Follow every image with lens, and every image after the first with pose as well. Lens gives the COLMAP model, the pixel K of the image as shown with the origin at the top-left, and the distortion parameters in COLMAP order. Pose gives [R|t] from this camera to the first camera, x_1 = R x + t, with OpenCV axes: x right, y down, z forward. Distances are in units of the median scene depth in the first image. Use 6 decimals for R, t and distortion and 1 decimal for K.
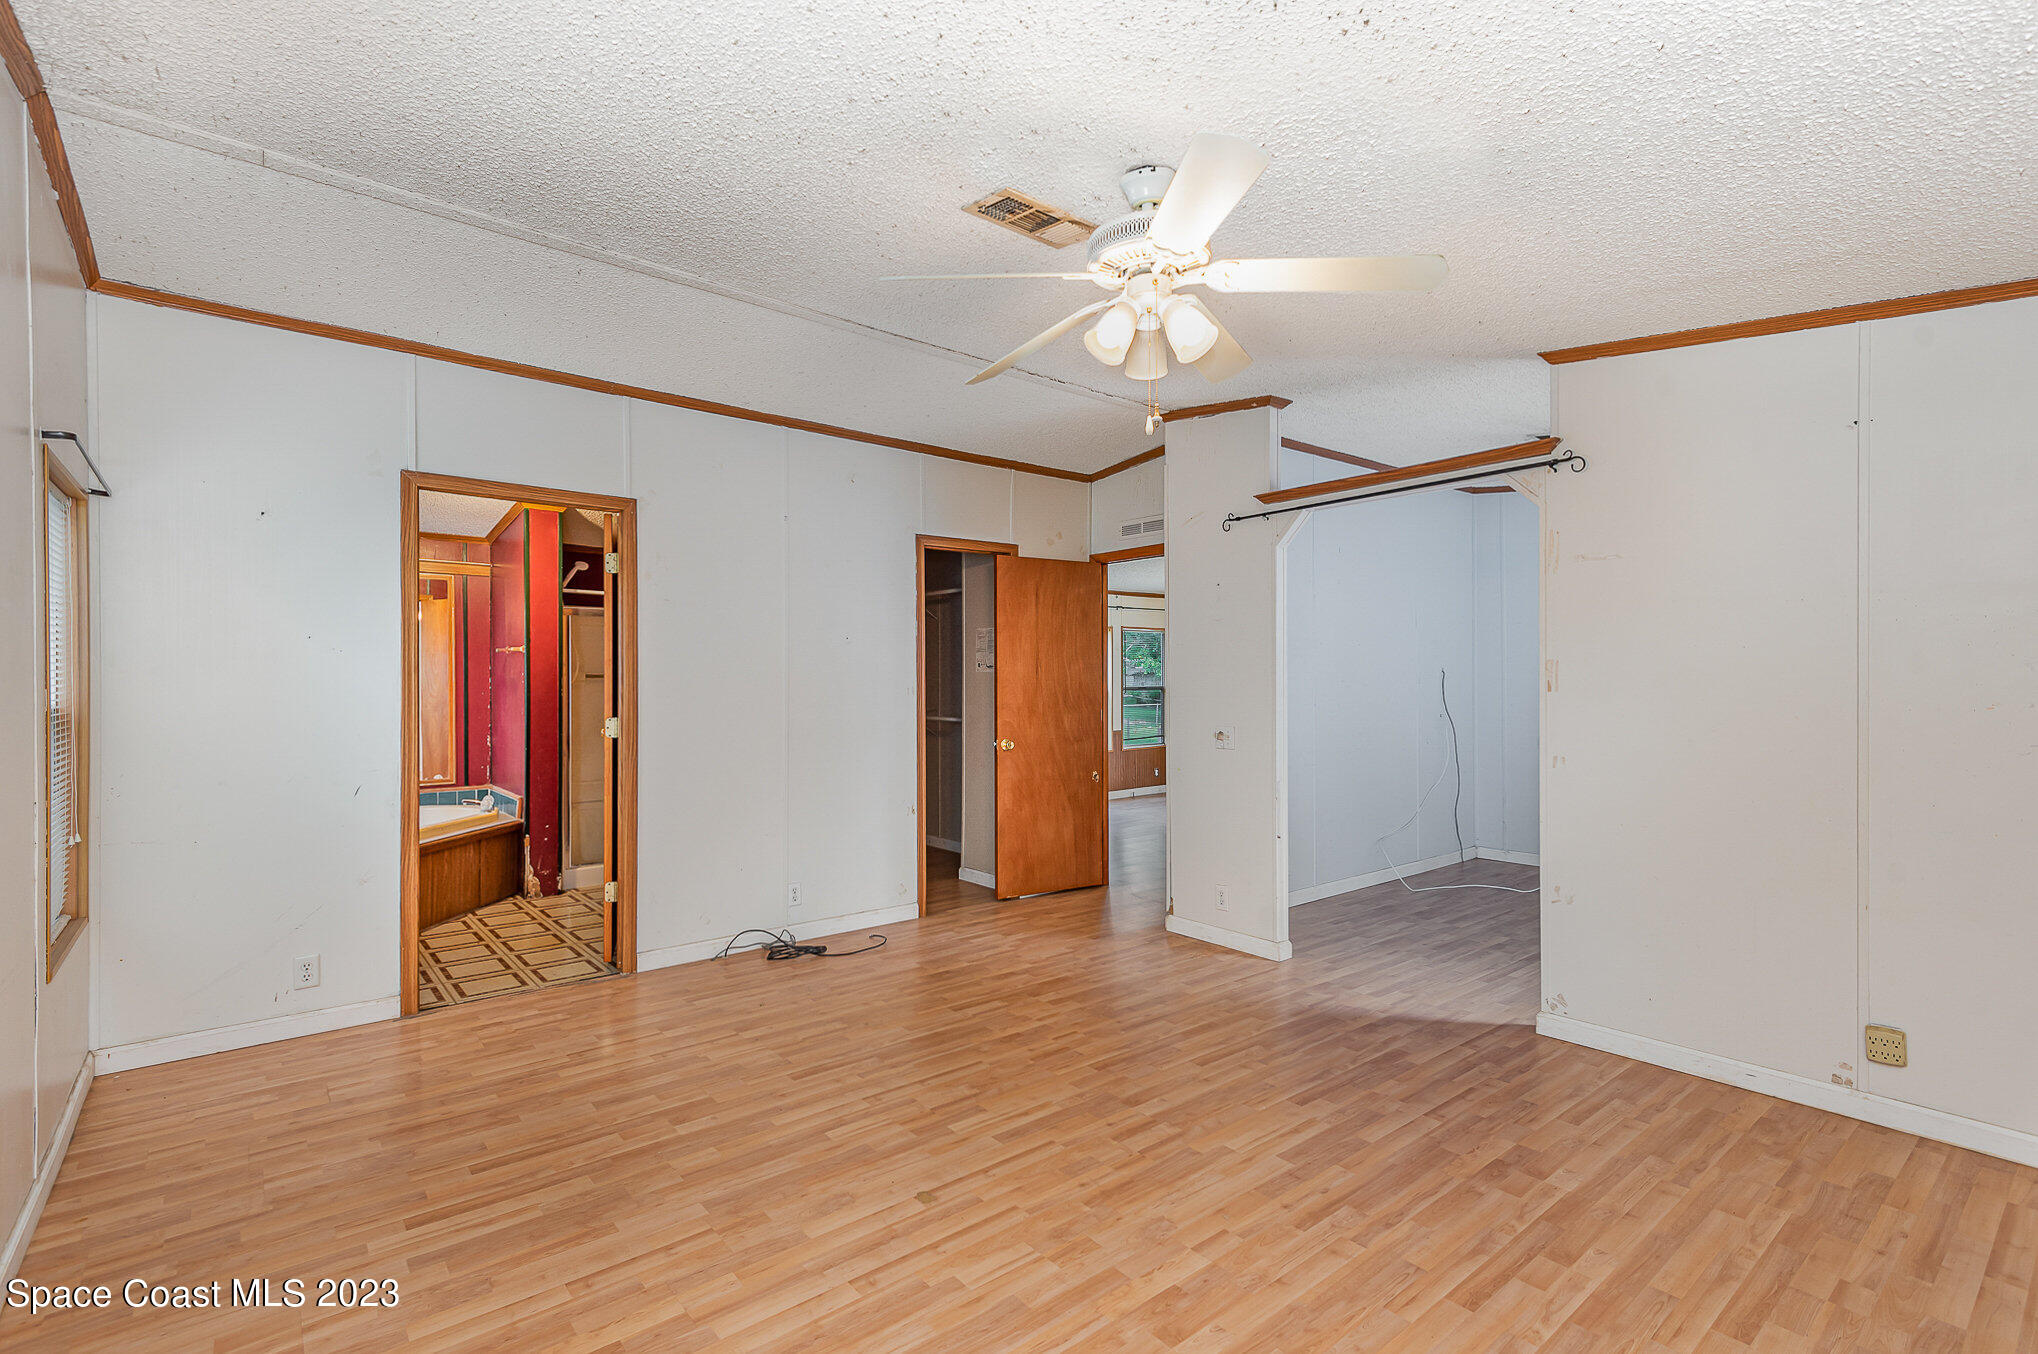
lens RADIAL K [[946.0, 0, 1029.7], [0, 946.0, 694.5], [0, 0, 1]] dist [0.015669, -0.000940]
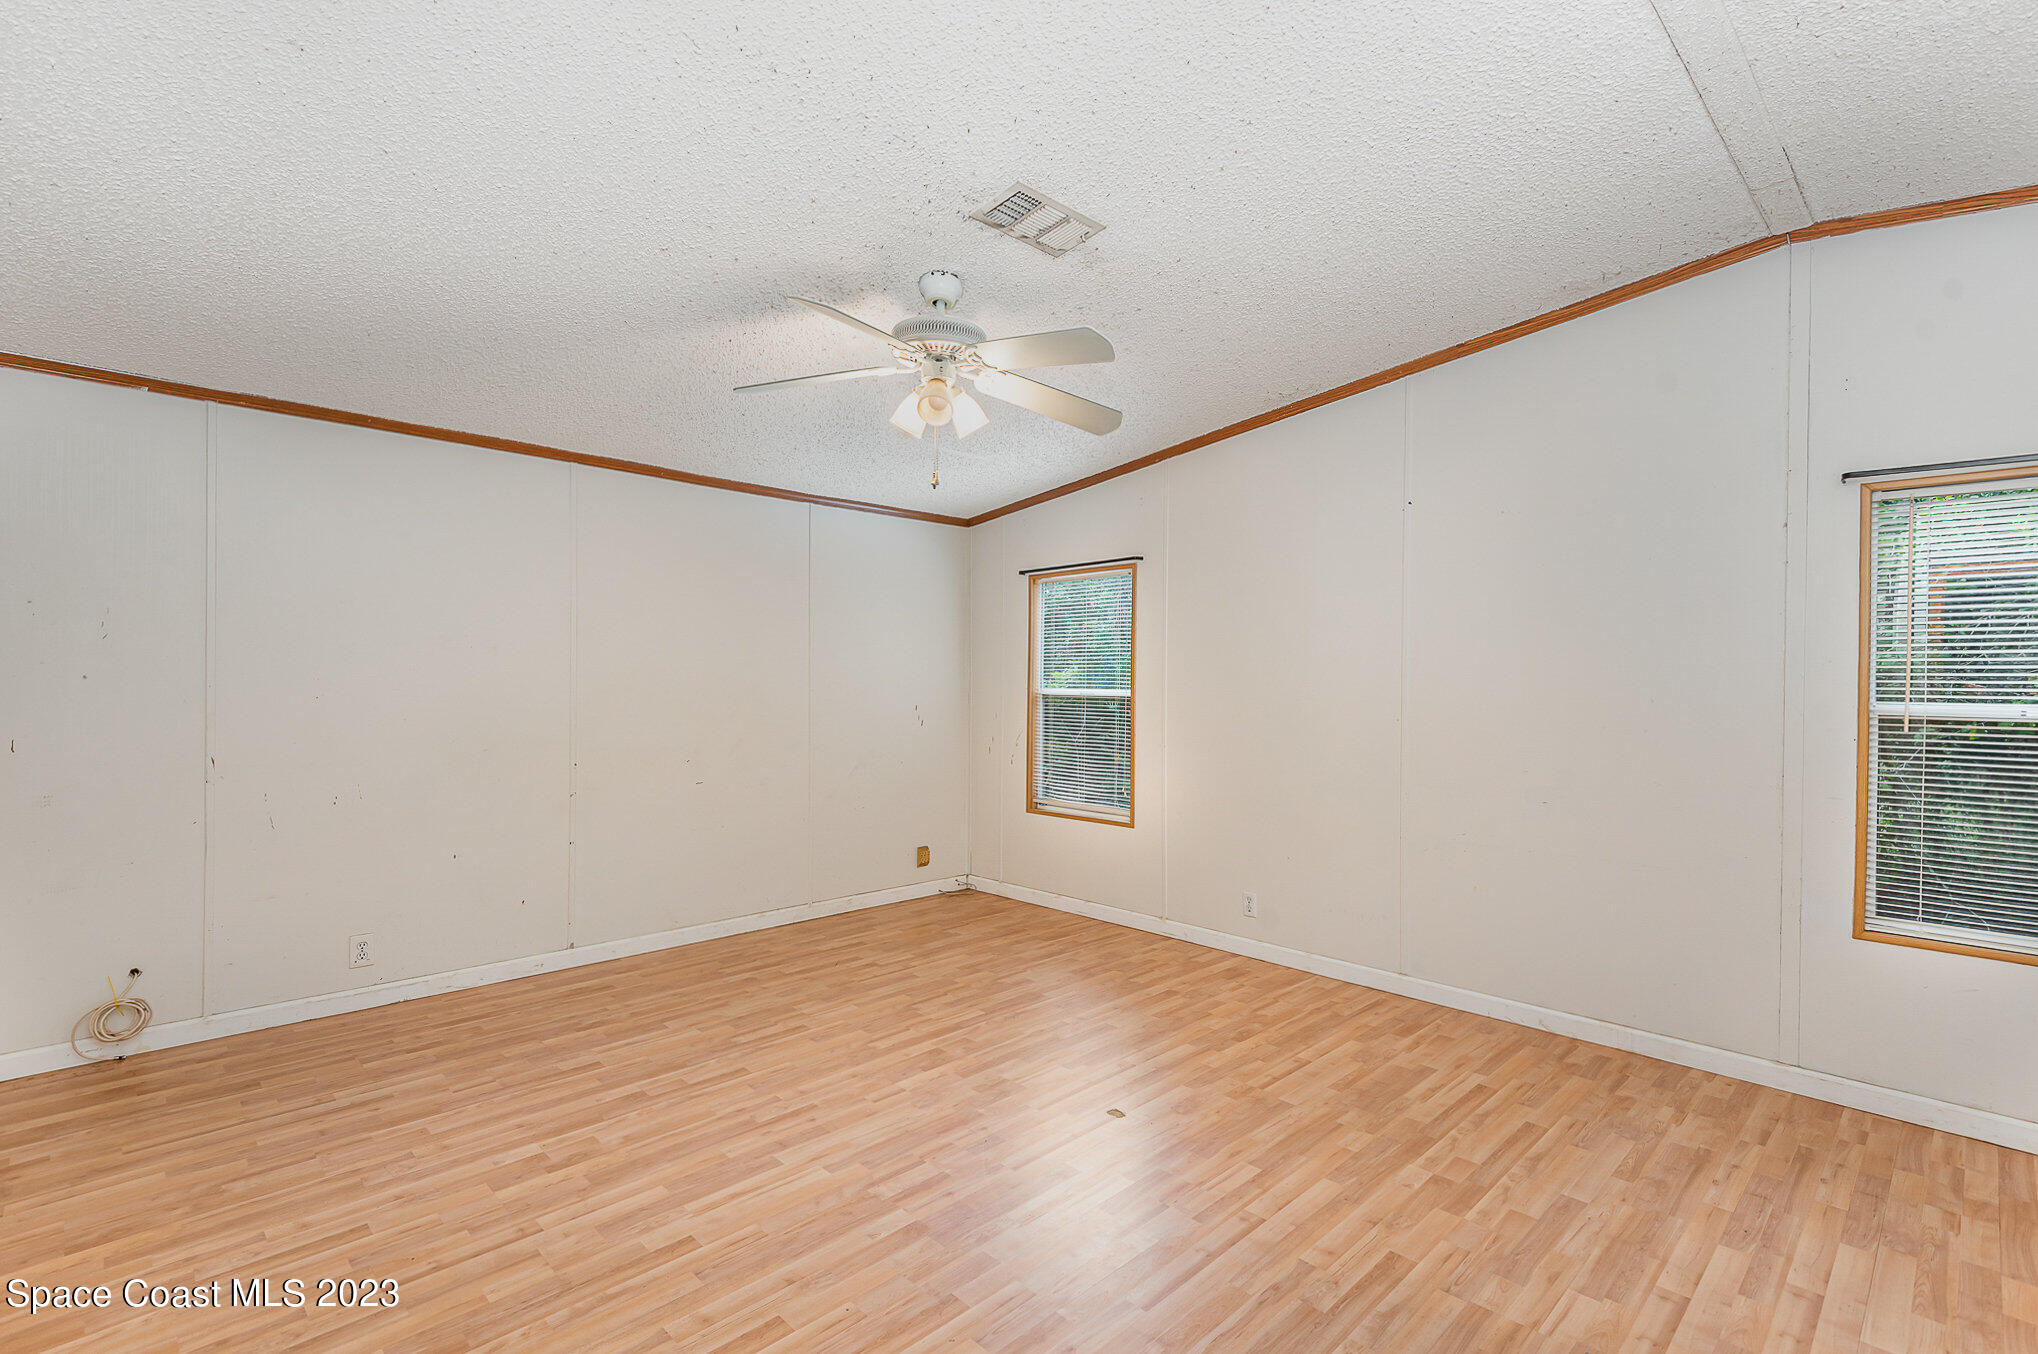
lens RADIAL K [[946.0, 0, 1029.7], [0, 946.0, 694.5], [0, 0, 1]] dist [0.015669, -0.000940]
pose [[-0.996049, -0.006534, -0.088565, 0.096804], [-0.008701, 0.999672, 0.024097, -0.020663], [0.088379, 0.024773, -0.995779, 1.963491]]
